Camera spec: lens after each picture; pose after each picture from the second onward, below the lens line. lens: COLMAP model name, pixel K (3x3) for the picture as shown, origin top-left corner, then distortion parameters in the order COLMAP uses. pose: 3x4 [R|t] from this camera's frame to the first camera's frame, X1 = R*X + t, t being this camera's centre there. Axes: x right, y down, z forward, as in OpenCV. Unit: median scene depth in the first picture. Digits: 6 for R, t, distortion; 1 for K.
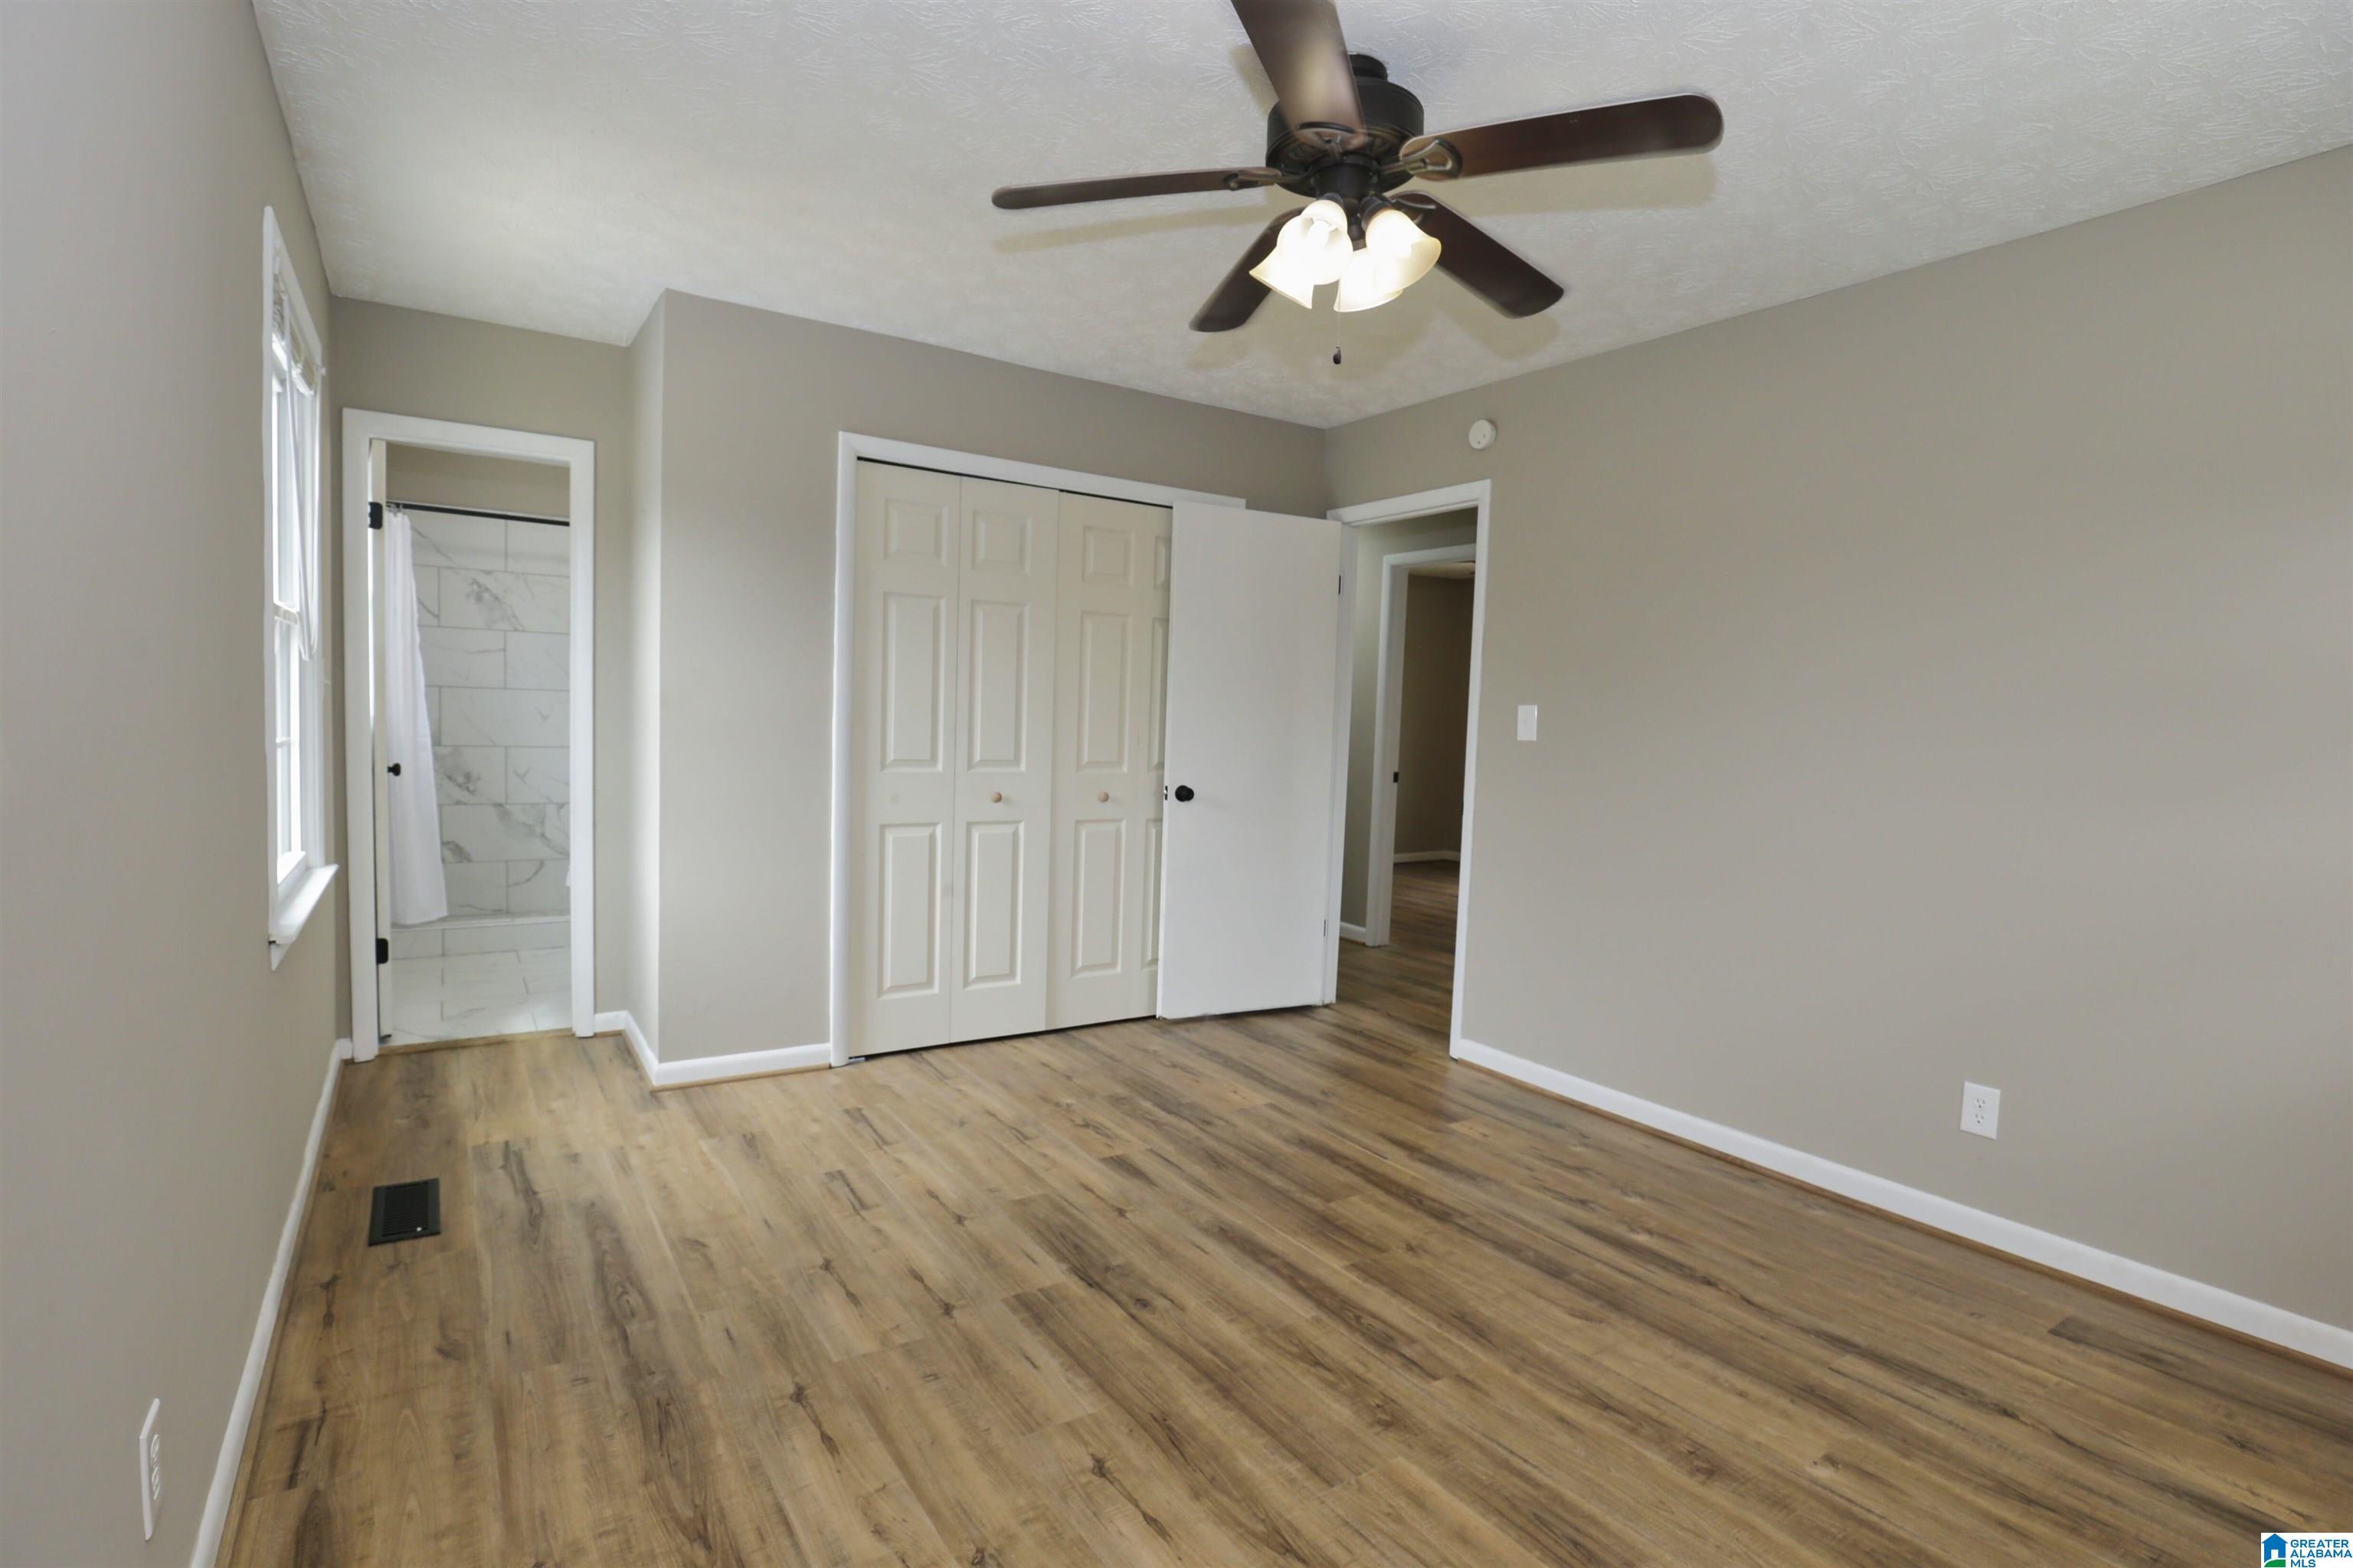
lens RADIAL K [[1104.9, 0, 1182.0], [0, 1104.9, 795.8], [0, 0, 1]] dist [-0.028852, 0.000388]
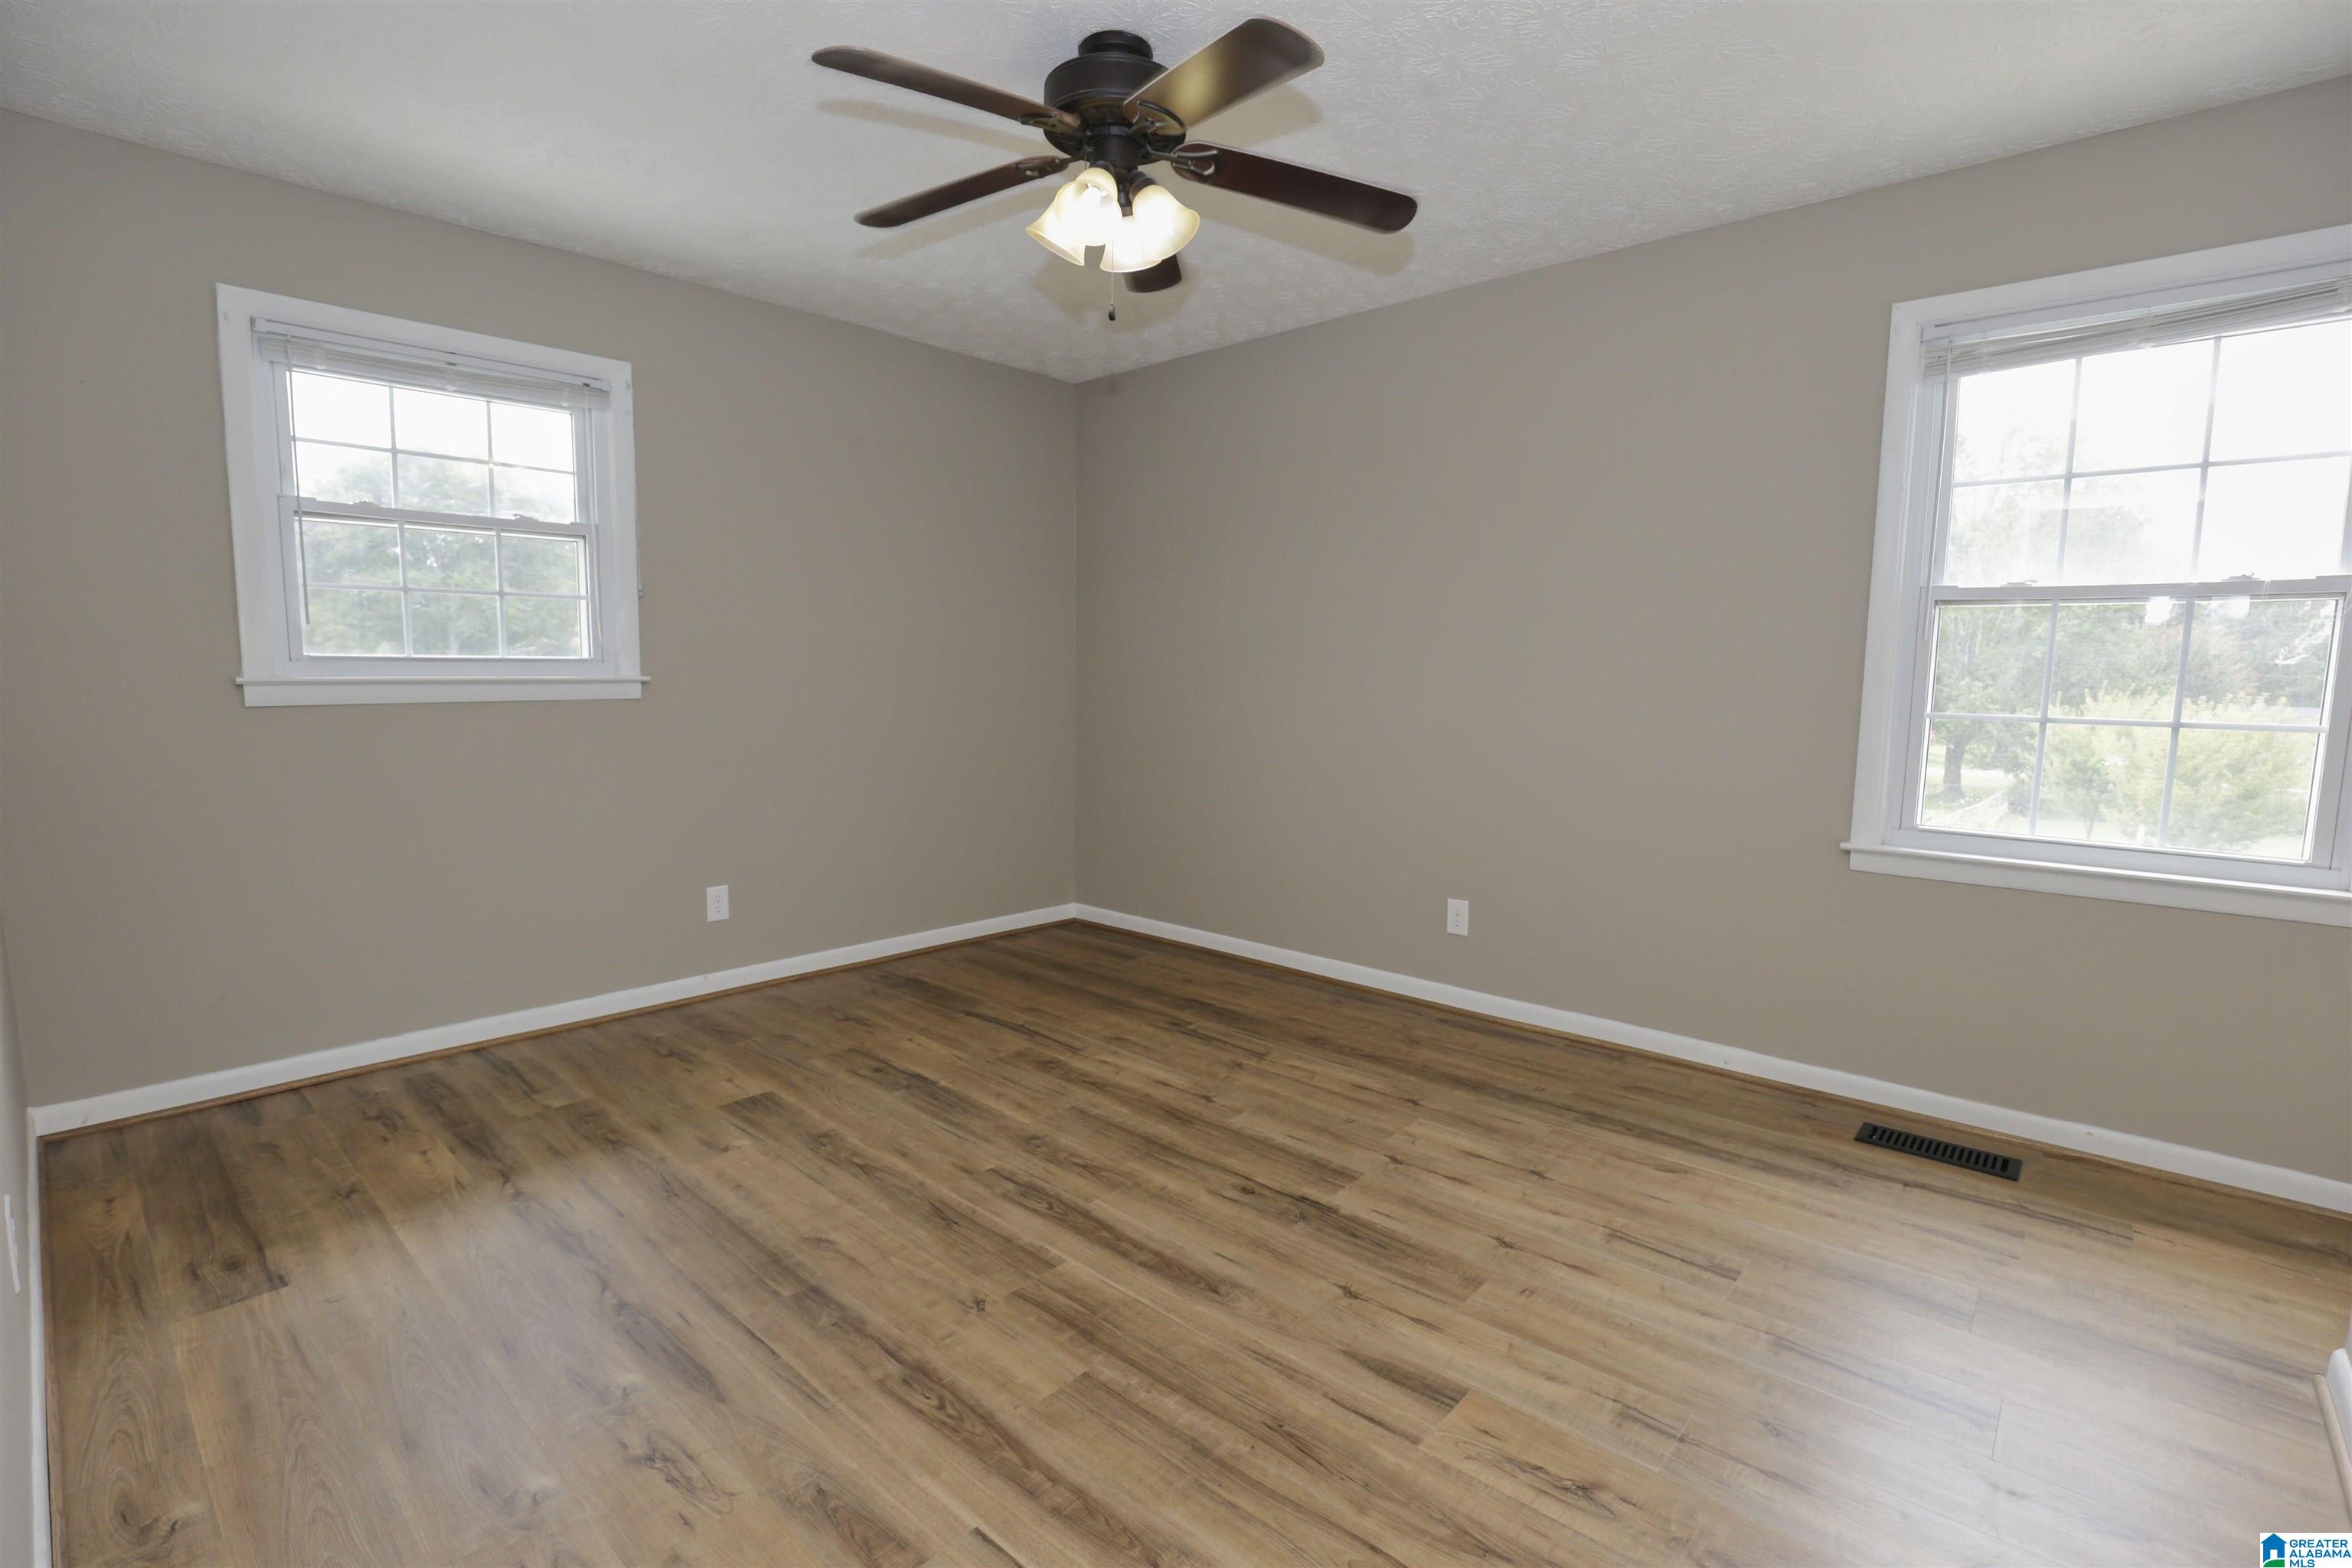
lens RADIAL K [[1104.4, 0, 1181.5], [0, 1104.4, 795.8], [0, 0, 1]] dist [-0.028852, 0.000388]
pose [[-0.968425, -0.018229, -0.248637, 0.307154], [-0.063675, 0.982330, 0.175992, -0.112823], [0.241035, 0.186267, -0.952474, 1.954922]]
